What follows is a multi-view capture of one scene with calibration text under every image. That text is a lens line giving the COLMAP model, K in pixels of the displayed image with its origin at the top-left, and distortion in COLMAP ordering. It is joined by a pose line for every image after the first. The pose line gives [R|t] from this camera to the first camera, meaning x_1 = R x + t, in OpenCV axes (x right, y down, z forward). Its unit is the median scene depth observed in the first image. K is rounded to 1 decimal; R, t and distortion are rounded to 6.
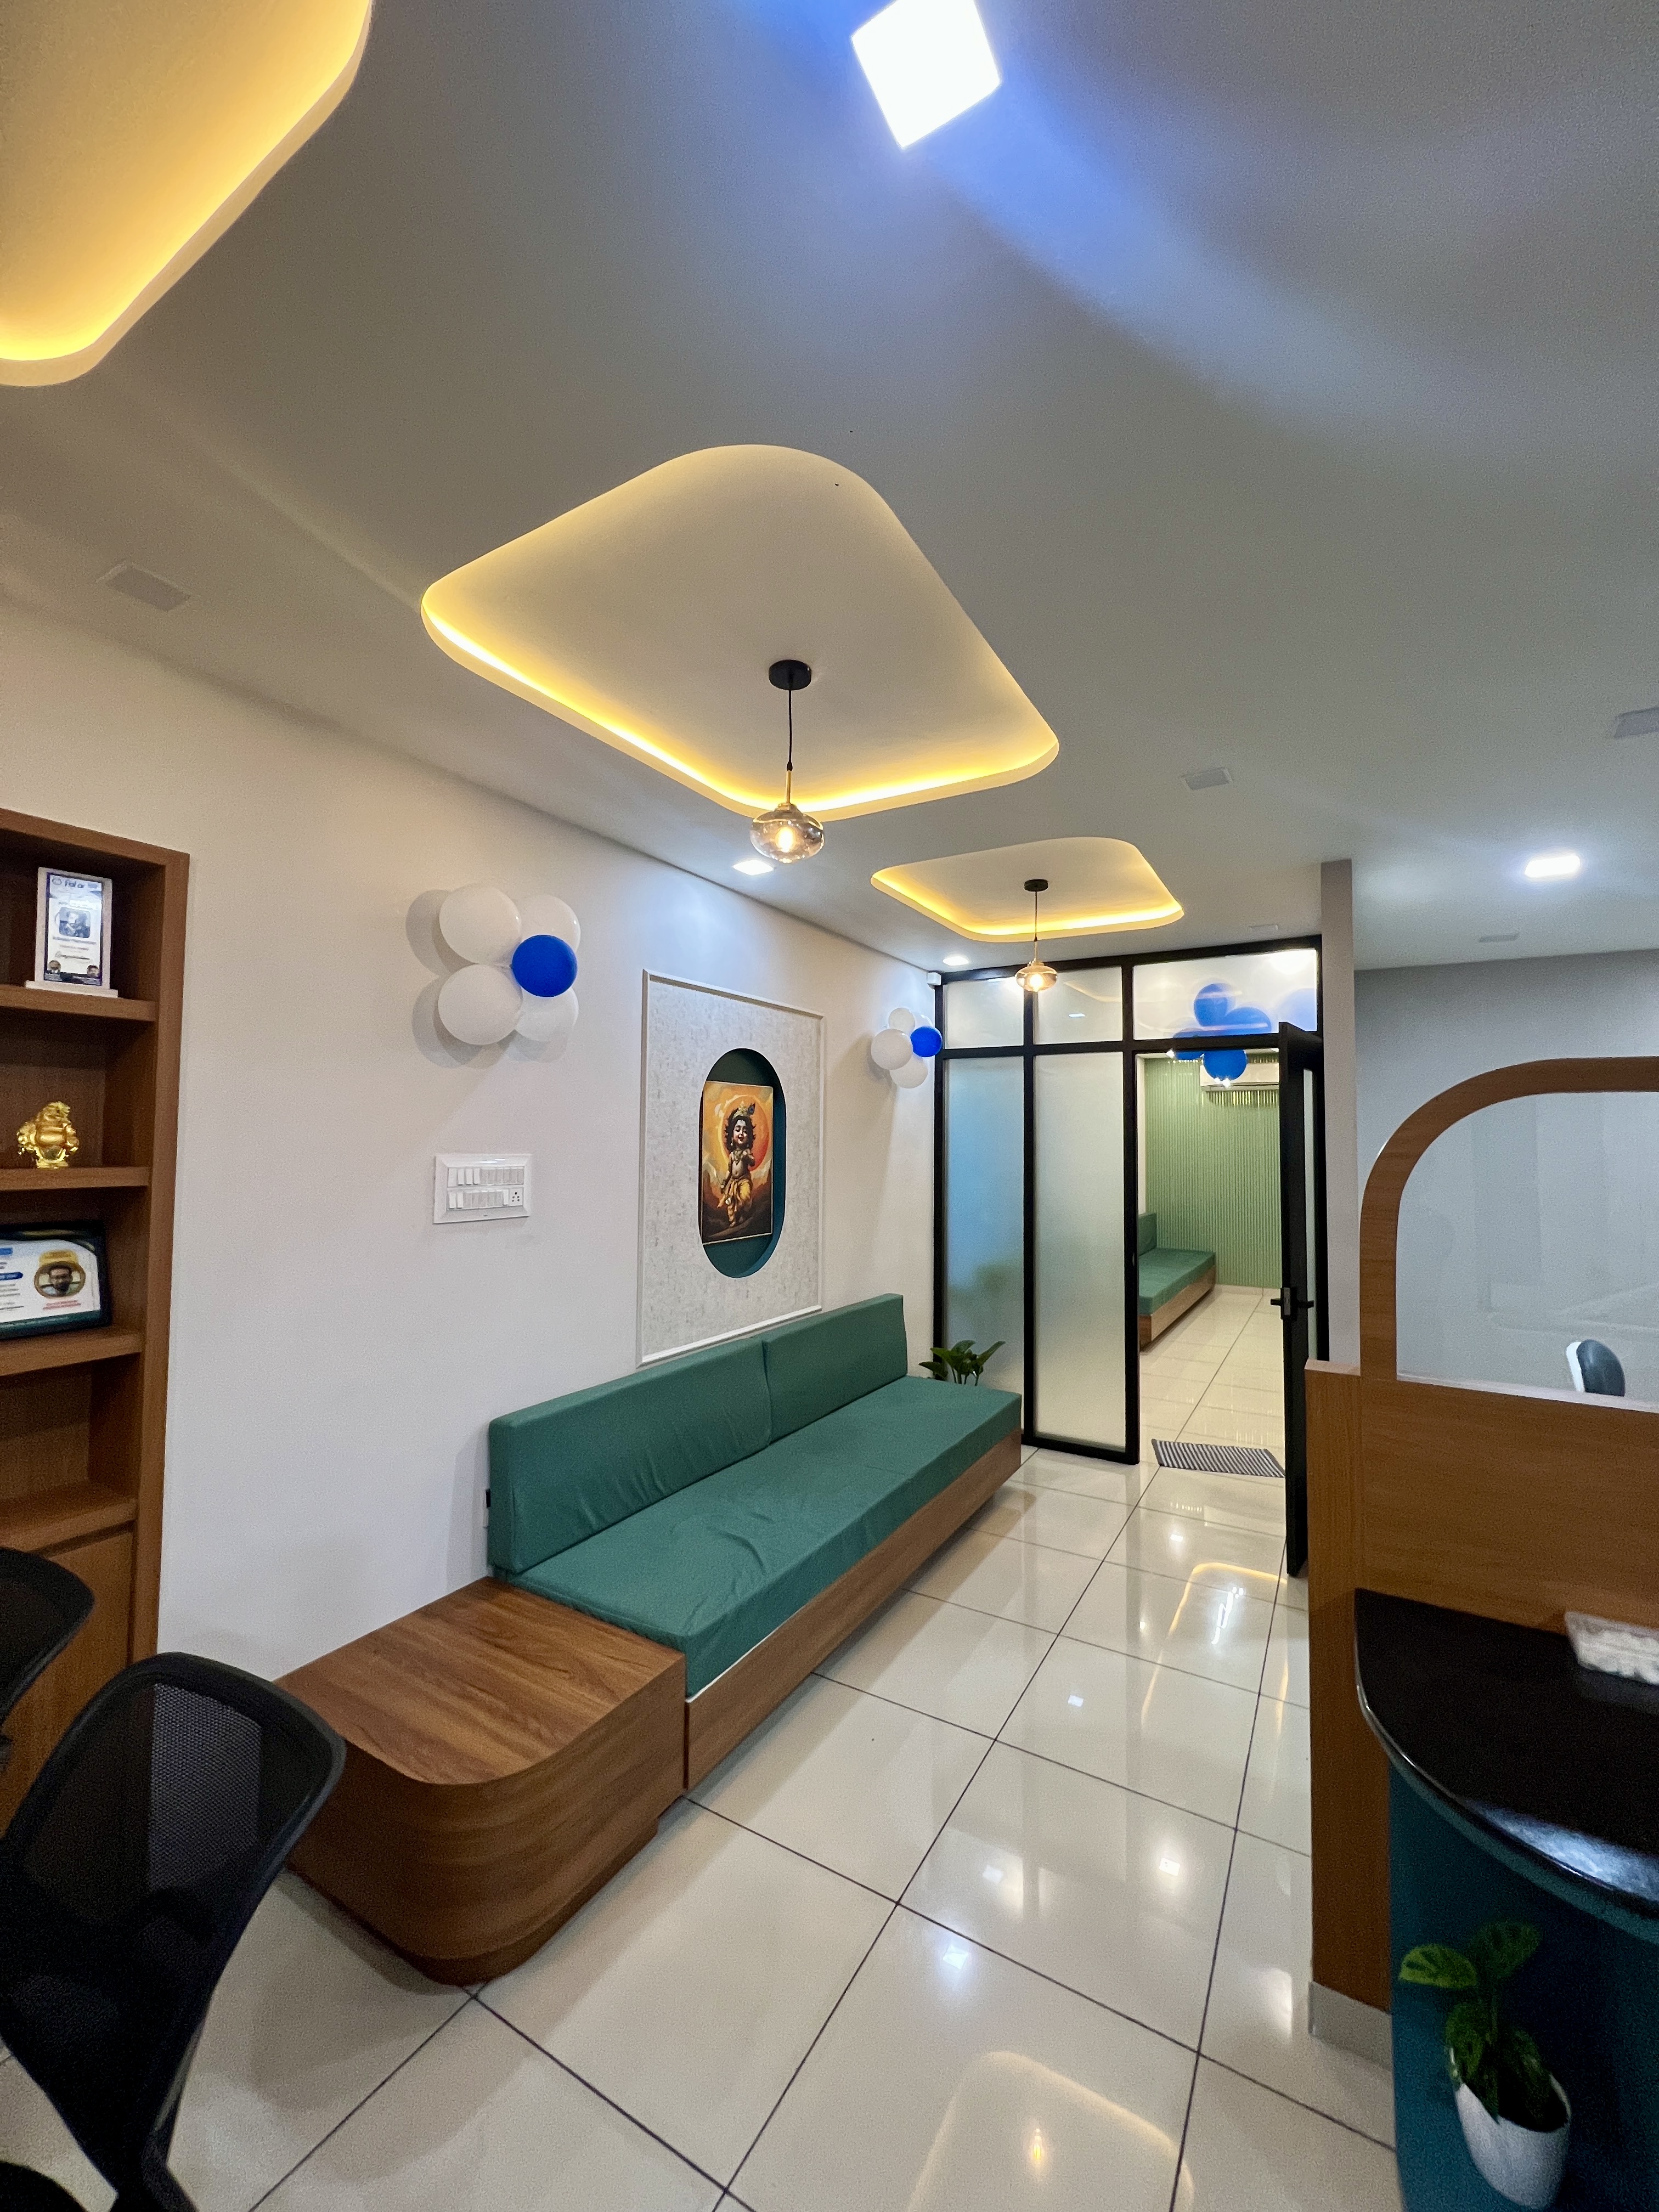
lens RADIAL K [[878.8, 0, 834.0], [0, 878.8, 1097.2], [0, 0, 1]] dist [-0.004801, 0.000337]
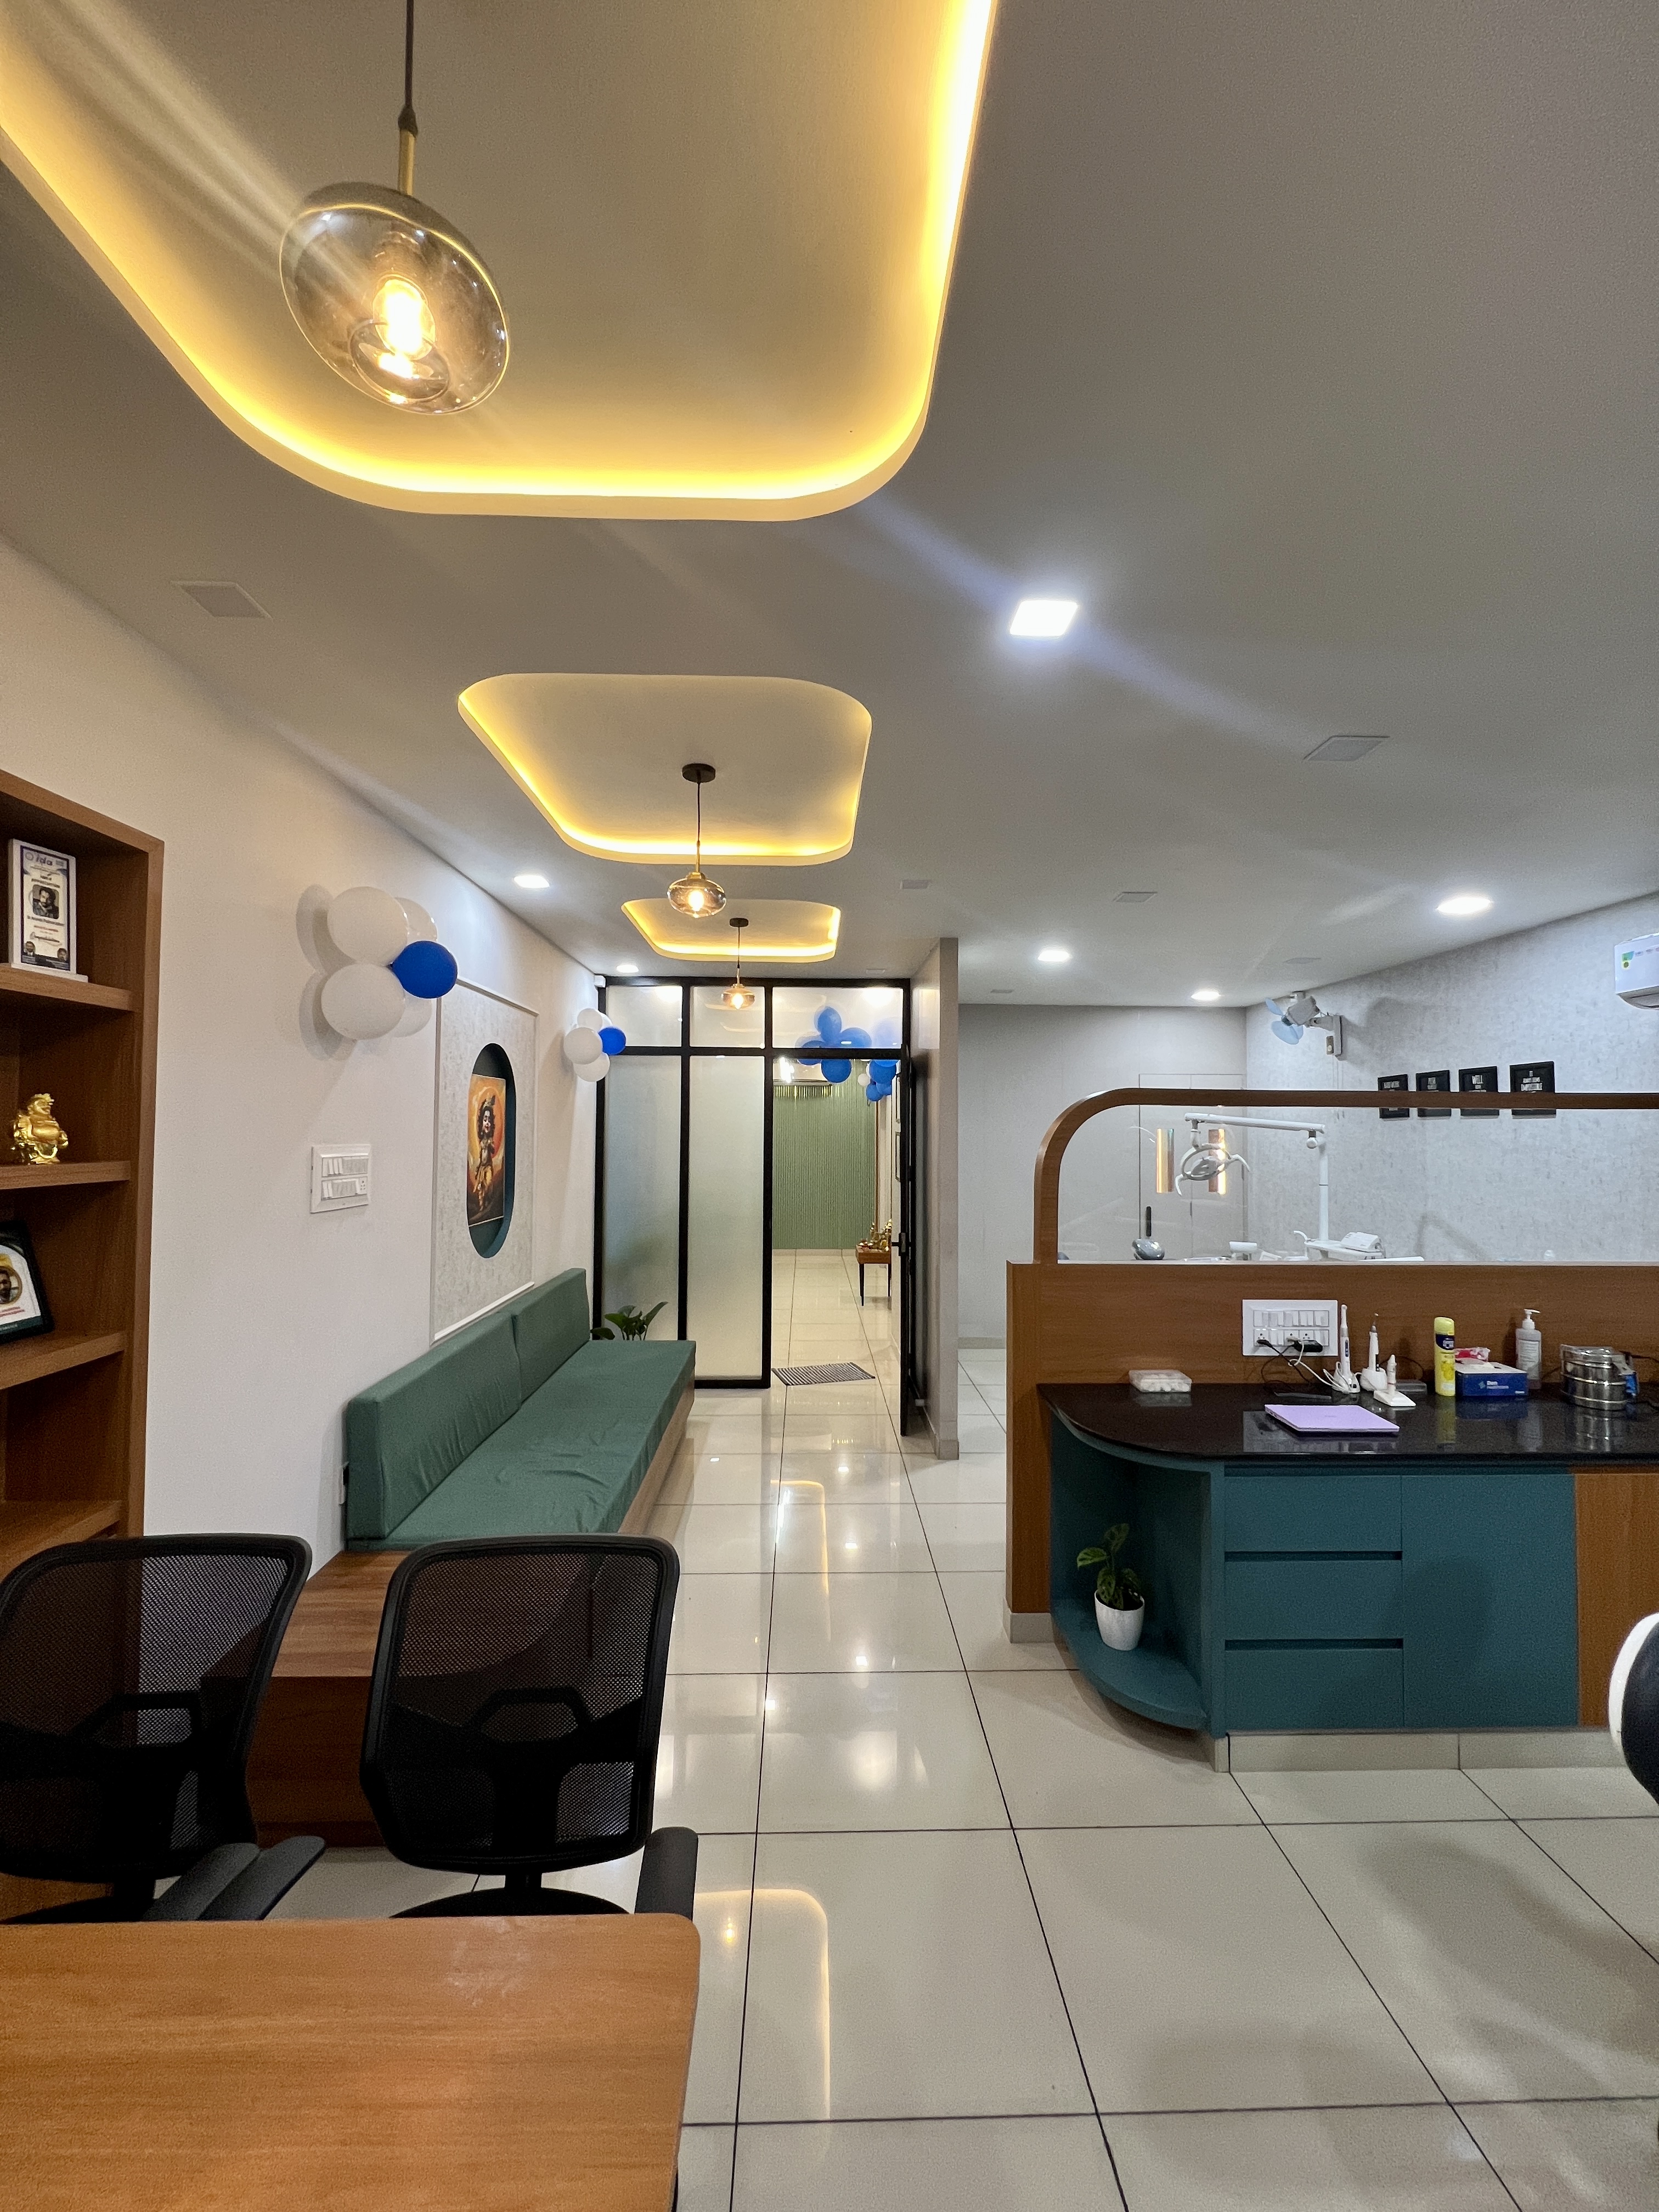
lens RADIAL K [[878.8, 0, 834.0], [0, 878.8, 1097.2], [0, 0, 1]] dist [-0.004801, 0.000337]
pose [[0.845434, 0.016558, 0.533824, -0.472972], [-0.024846, 0.999656, 0.008342, -0.013926], [-0.533502, -0.020316, 0.845555, -0.178828]]
